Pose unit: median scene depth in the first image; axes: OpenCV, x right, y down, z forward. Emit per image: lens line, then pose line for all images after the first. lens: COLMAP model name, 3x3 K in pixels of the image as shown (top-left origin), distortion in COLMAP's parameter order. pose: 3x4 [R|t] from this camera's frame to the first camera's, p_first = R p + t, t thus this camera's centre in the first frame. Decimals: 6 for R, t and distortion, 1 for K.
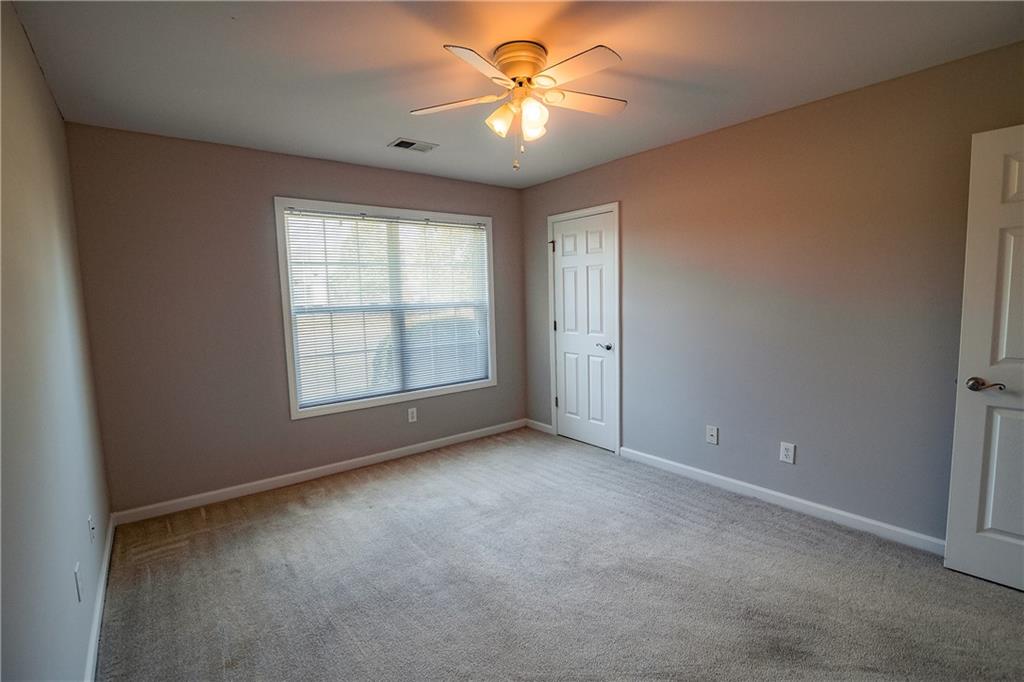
lens RADIAL K [[468.6, 0, 513.2], [0, 468.6, 341.3], [0, 0, 1]] dist [-0.021192, 0.001275]
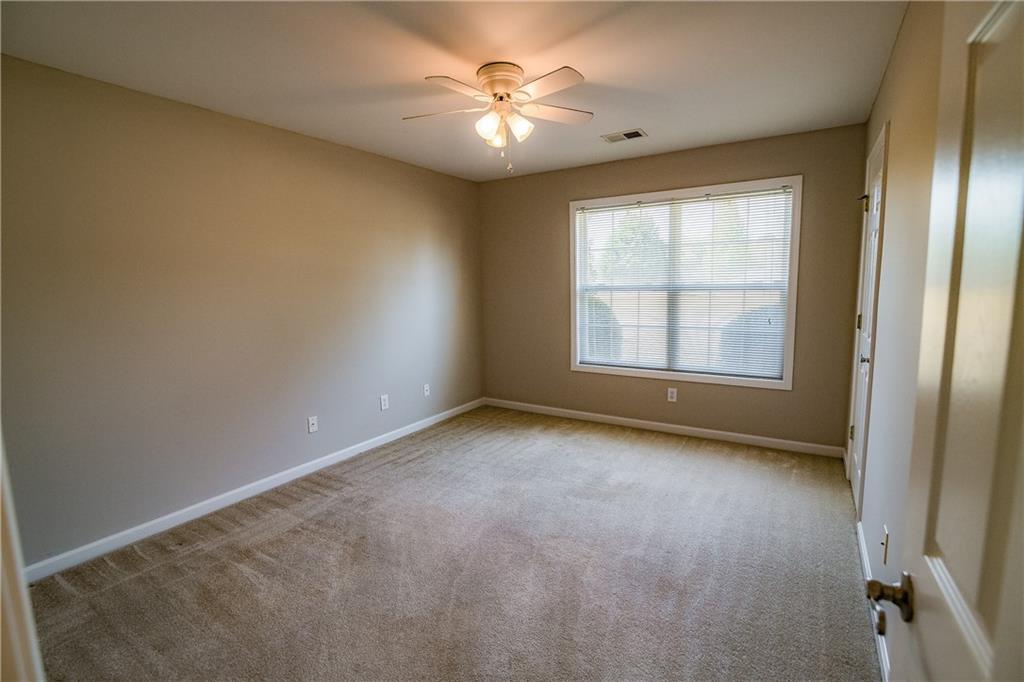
lens RADIAL K [[468.6, 0, 514.3], [0, 468.6, 344.1], [0, 0, 1]] dist [-0.021192, 0.001275]
pose [[0.334812, 0.142336, -0.931473, 0.643743], [-0.081880, 0.989181, 0.121723, -0.050202], [0.938721, 0.035515, 0.342844, 0.354217]]
